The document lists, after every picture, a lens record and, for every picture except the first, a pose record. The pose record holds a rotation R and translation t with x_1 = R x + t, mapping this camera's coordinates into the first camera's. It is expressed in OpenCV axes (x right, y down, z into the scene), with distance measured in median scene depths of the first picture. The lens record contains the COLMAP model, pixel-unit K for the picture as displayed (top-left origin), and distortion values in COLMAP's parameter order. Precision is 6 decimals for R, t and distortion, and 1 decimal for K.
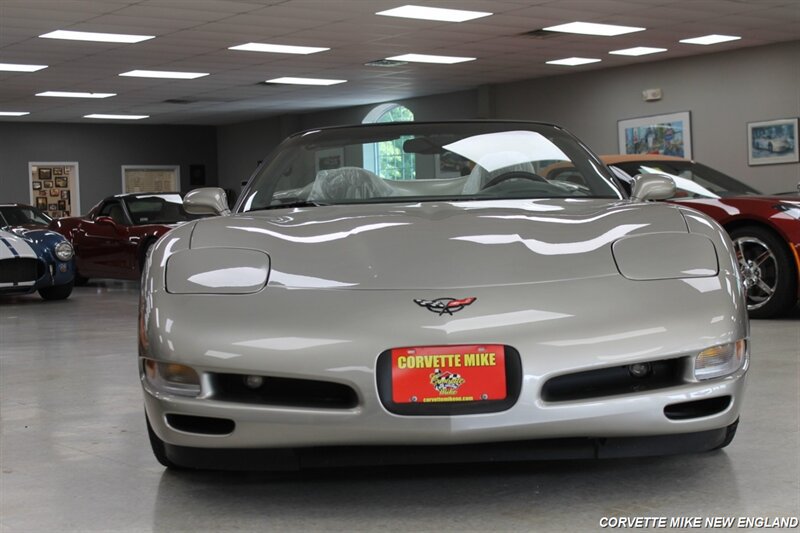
lens RADIAL K [[1310.8, 0, 399.9], [0, 1310.8, 266.2], [0, 0, 1]] dist [-0.042321, -0.055199]
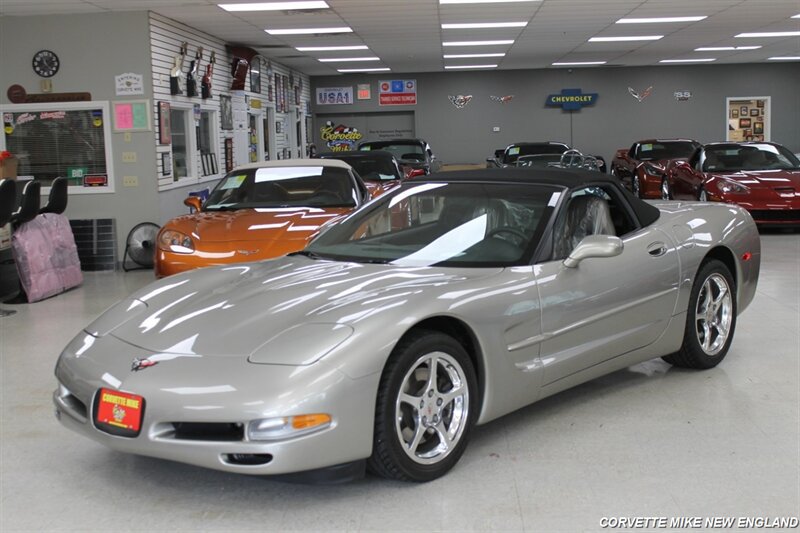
lens RADIAL K [[1110.9, 0, 400.9], [0, 1110.9, 265.1], [0, 0, 1]] dist [-0.025690, 0.039546]
pose [[0.761090, 0.085113, -0.643038, 0.231572], [-0.018269, 0.993773, 0.109914, -0.049904], [0.648389, -0.071907, 0.757906, 0.039031]]
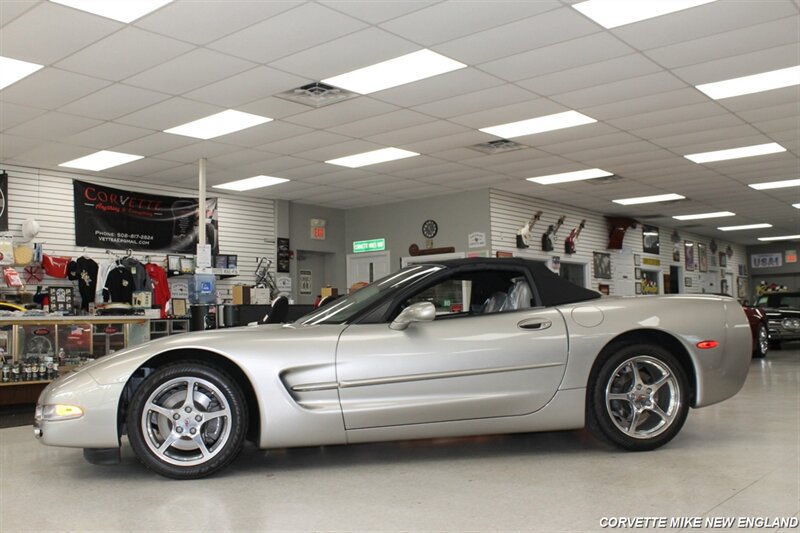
lens RADIAL K [[788.4, 0, 399.8], [0, 788.4, 266.6], [0, 0, 1]] dist [-0.148005, 0.181843]
pose [[0.214779, -0.041544, -0.975779, 0.318618], [-0.023065, 0.998601, -0.047592, -0.022710], [0.976390, 0.032728, 0.213520, 0.263914]]
